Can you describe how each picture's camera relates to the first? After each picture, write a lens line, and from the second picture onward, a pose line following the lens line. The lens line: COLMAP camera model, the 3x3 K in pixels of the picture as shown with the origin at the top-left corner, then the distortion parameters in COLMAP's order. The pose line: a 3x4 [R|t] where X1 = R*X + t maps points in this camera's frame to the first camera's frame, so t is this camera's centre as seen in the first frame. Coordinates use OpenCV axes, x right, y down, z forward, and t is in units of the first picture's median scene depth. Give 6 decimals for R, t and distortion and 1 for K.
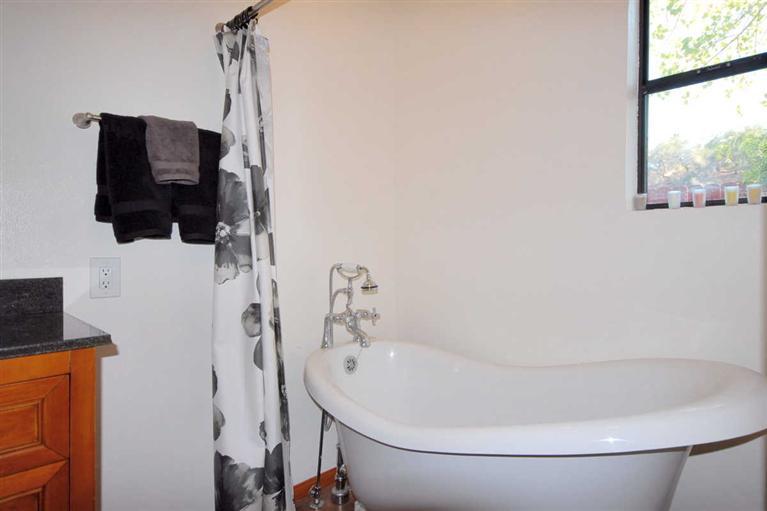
lens RADIAL K [[456.1, 0, 383.5], [0, 456.1, 255.5], [0, 0, 1]] dist [0.006126, 0.002228]
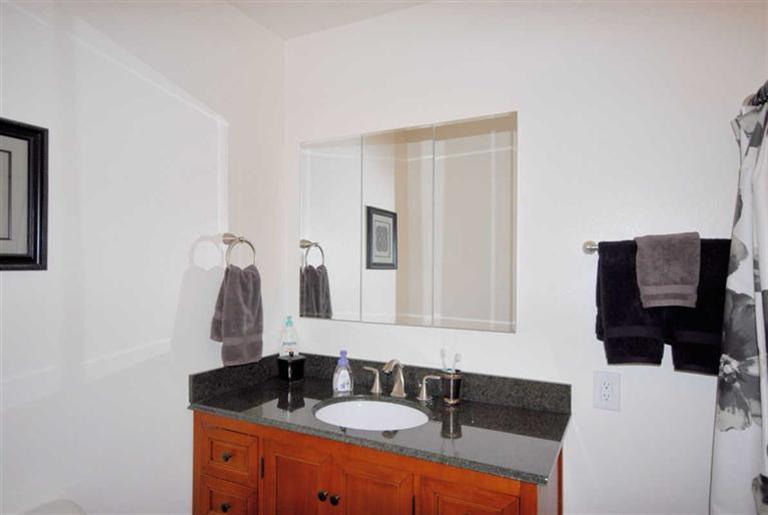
lens RADIAL K [[456.7, 0, 384.0], [0, 456.7, 257.5], [0, 0, 1]] dist [0.006126, 0.002228]
pose [[0.296768, -0.009910, -0.954898, 0.253680], [-0.009990, 0.999859, -0.013482, -0.231835], [0.954898, 0.013540, 0.296627, 0.165412]]
